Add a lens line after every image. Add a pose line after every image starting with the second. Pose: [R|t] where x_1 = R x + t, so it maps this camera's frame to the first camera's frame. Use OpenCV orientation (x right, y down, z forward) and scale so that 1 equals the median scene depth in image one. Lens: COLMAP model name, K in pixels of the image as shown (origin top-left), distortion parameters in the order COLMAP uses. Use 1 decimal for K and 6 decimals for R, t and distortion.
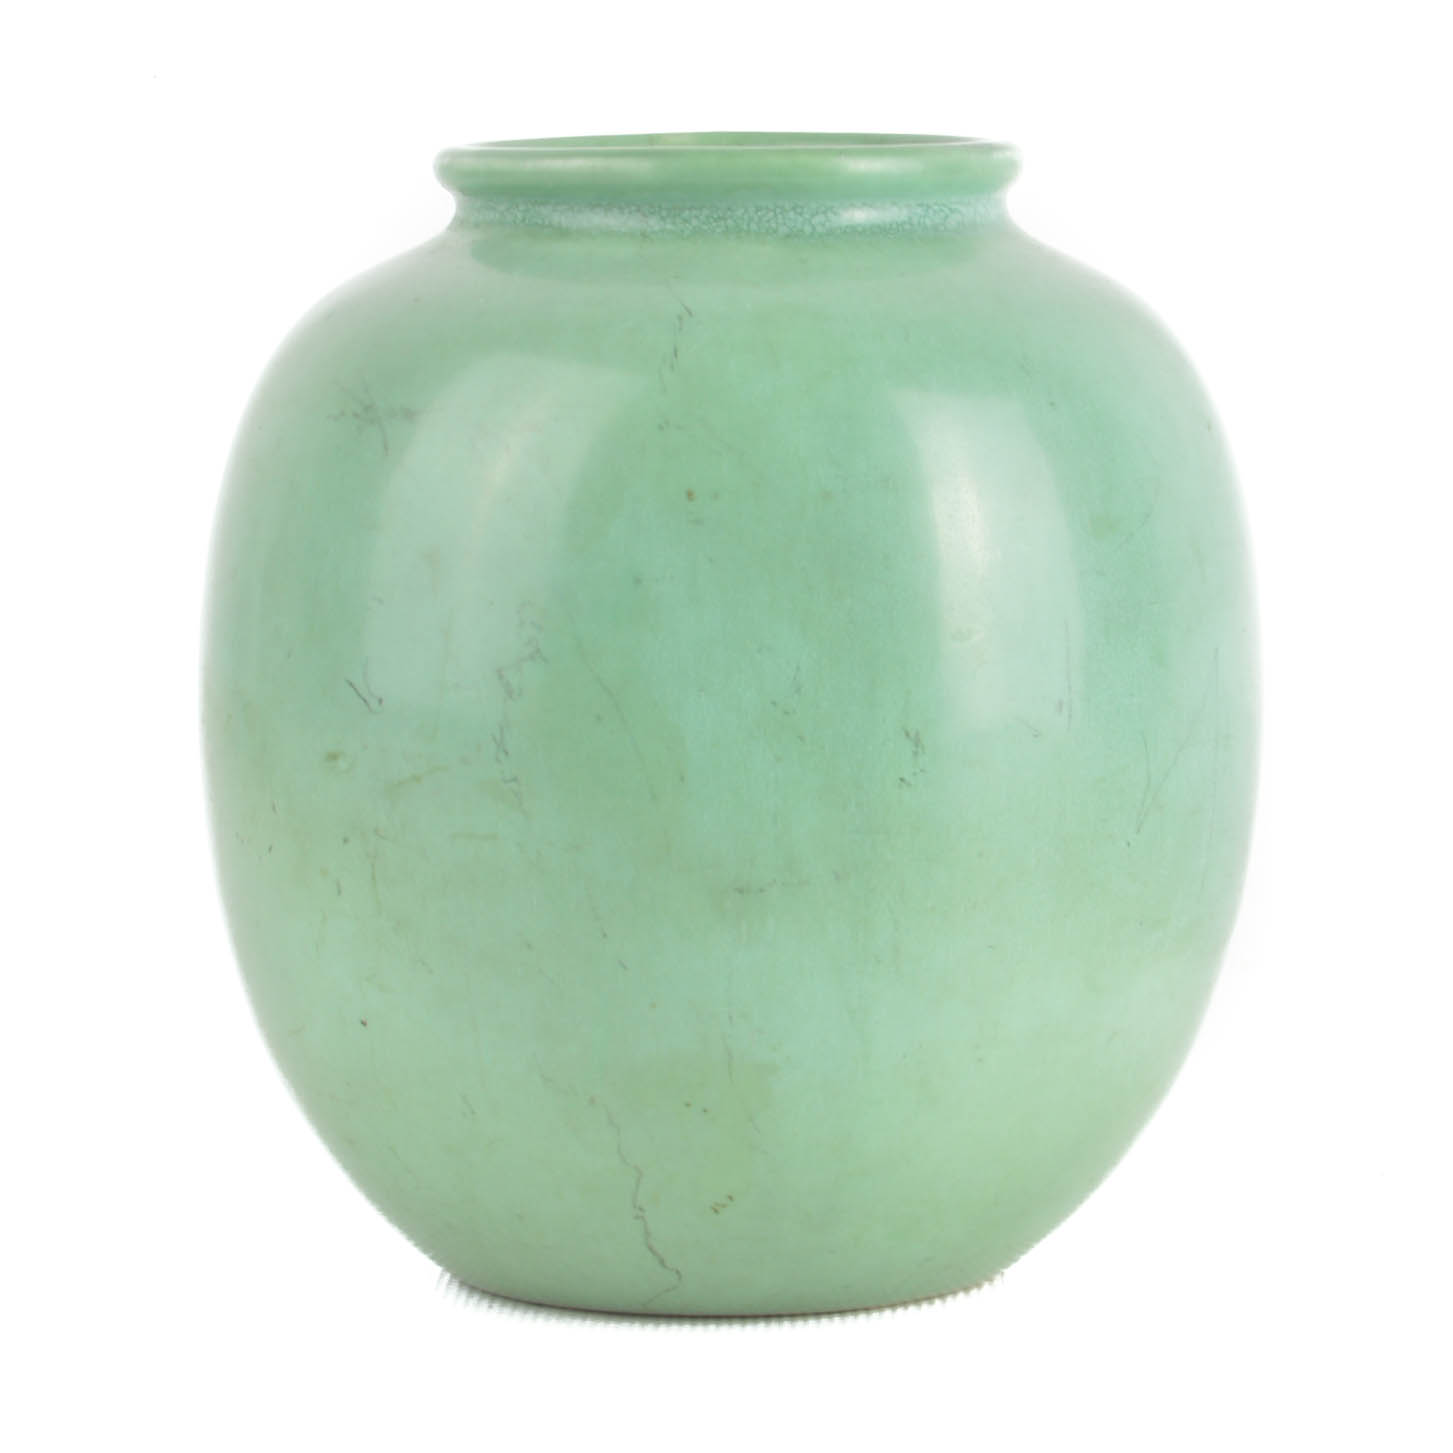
lens RADIAL K [[5139.4, 0, 726.5], [0, 5139.4, 726.5], [0, 0, 1]] dist [-0.003336, -1.155719]
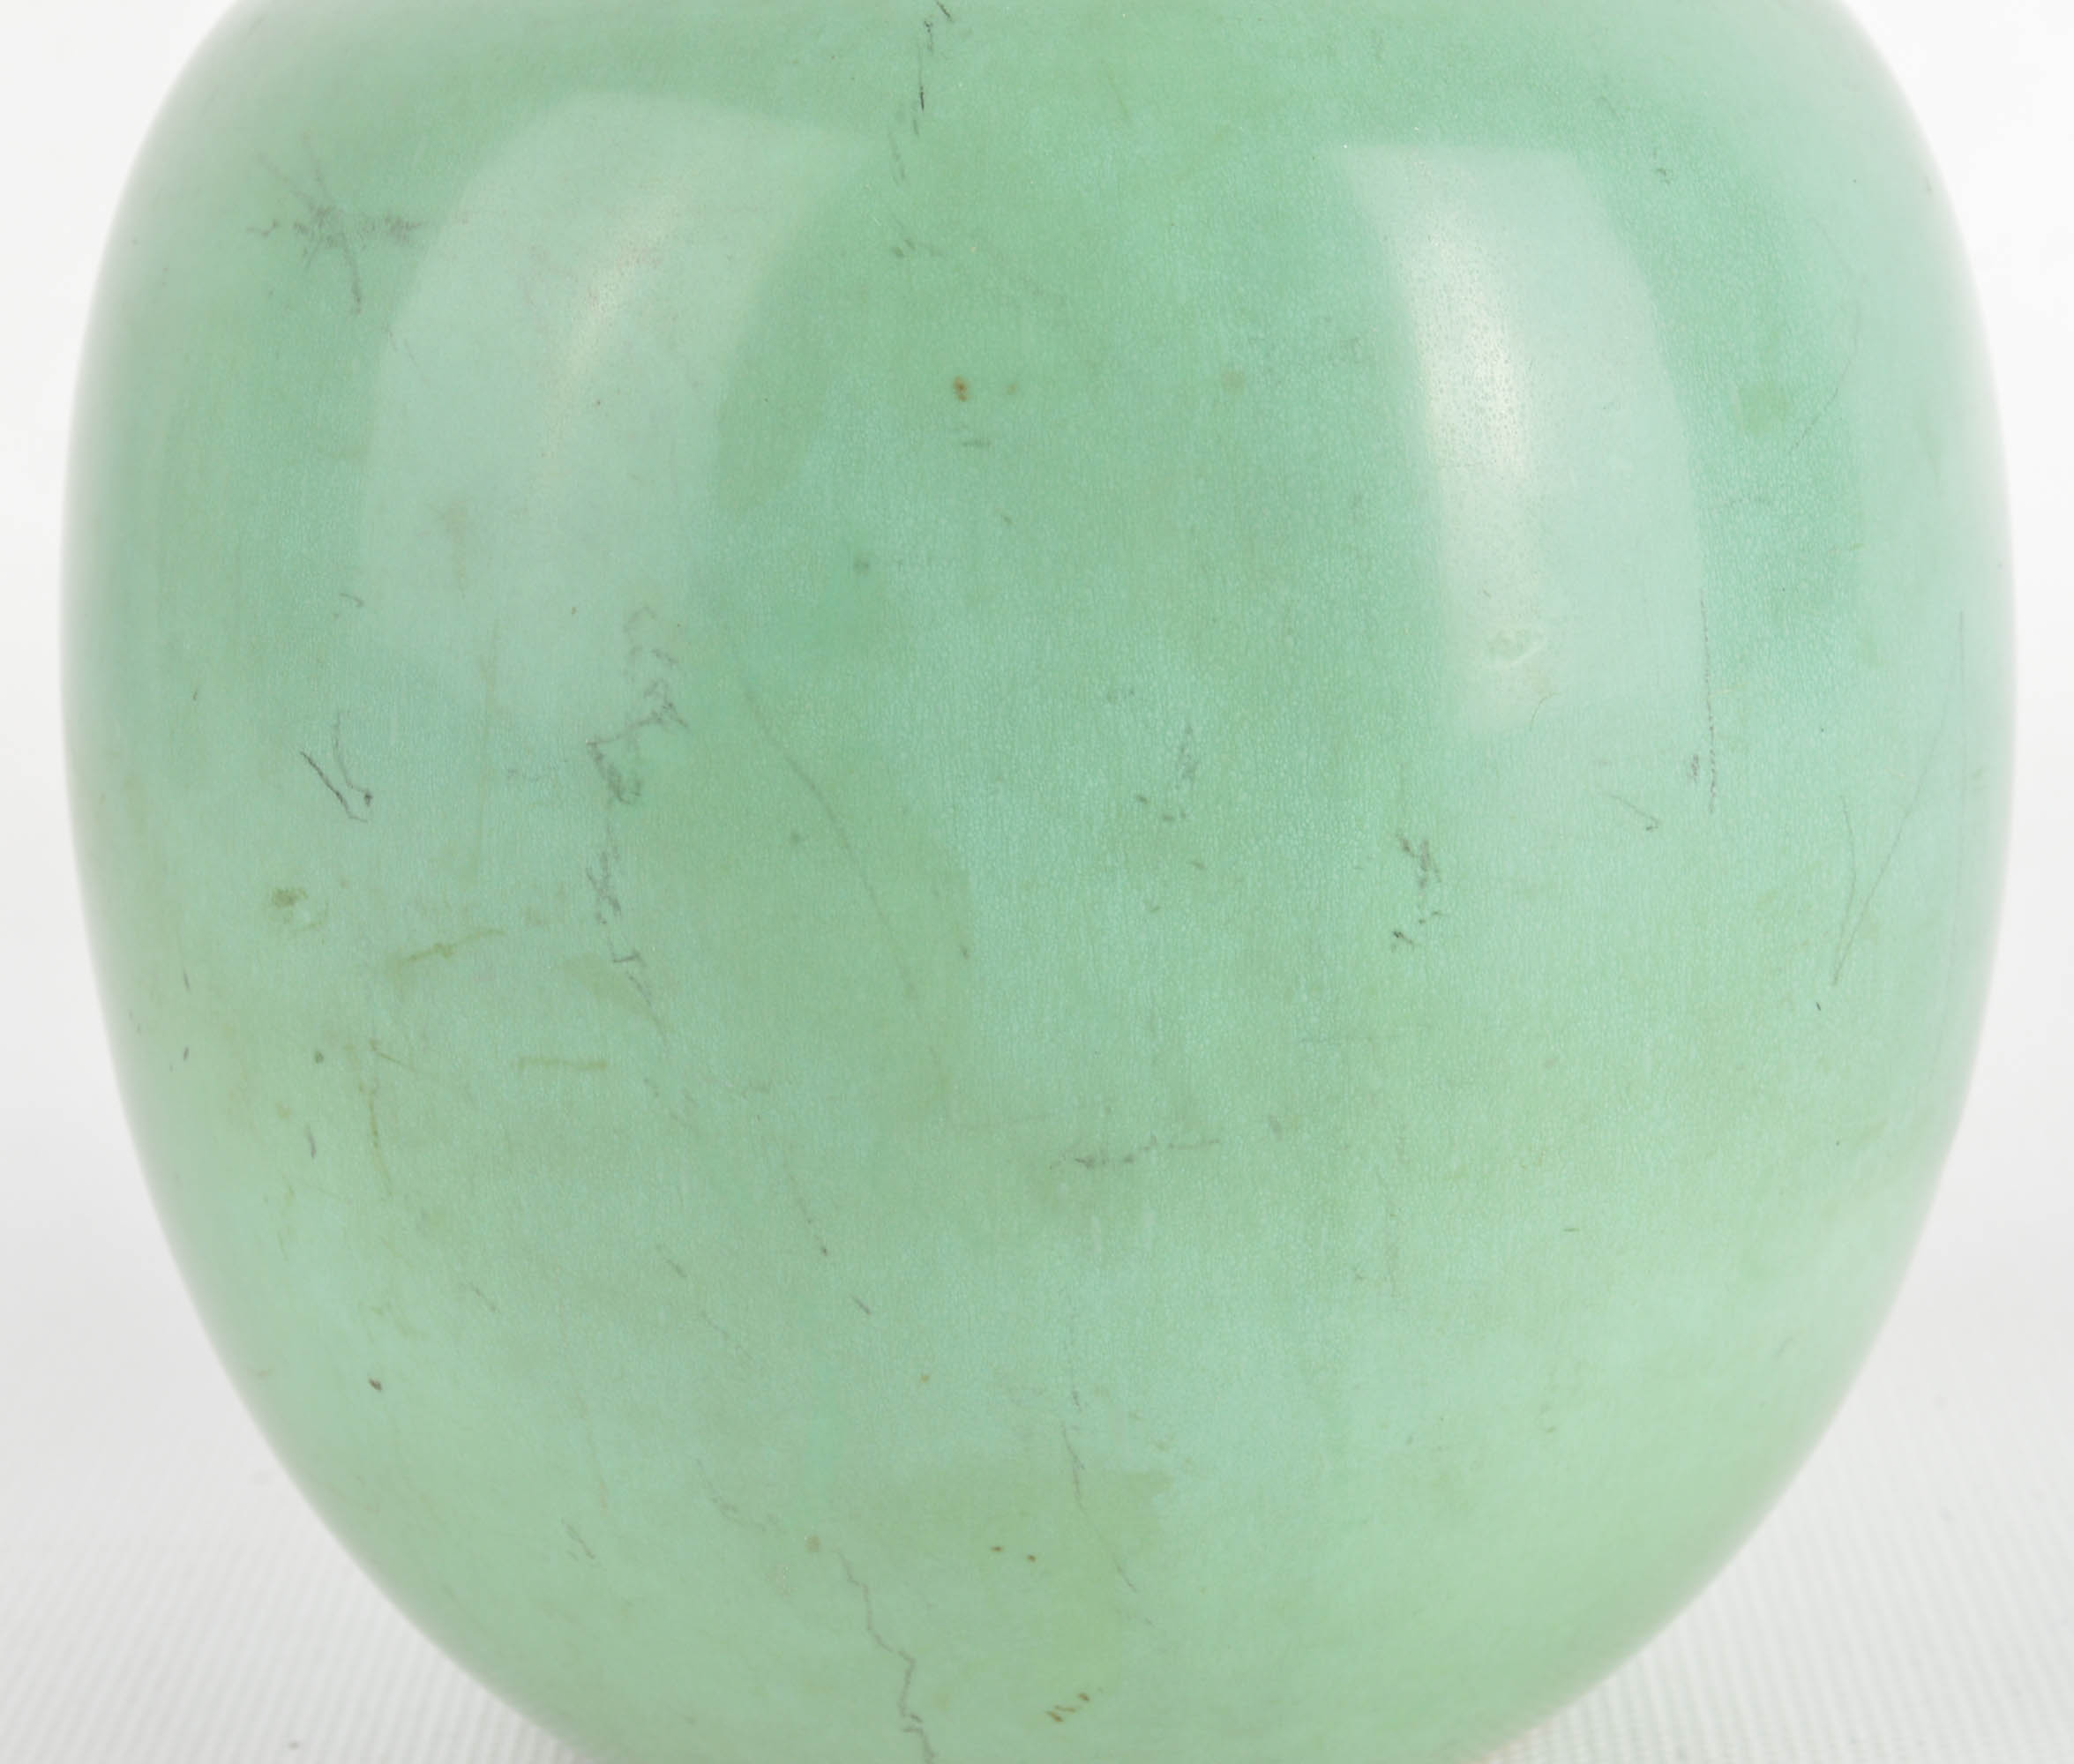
lens RADIAL K [[5503.1, 0, 1275.7], [0, 5503.1, 881.9], [0, 0, 1]] dist [0.007437, 0.321144]
pose [[0.998382, -0.034303, 0.045343, -0.002420], [0.029365, 0.993994, 0.105420, -0.052082], [-0.048687, -0.103918, 0.993393, 0.455034]]
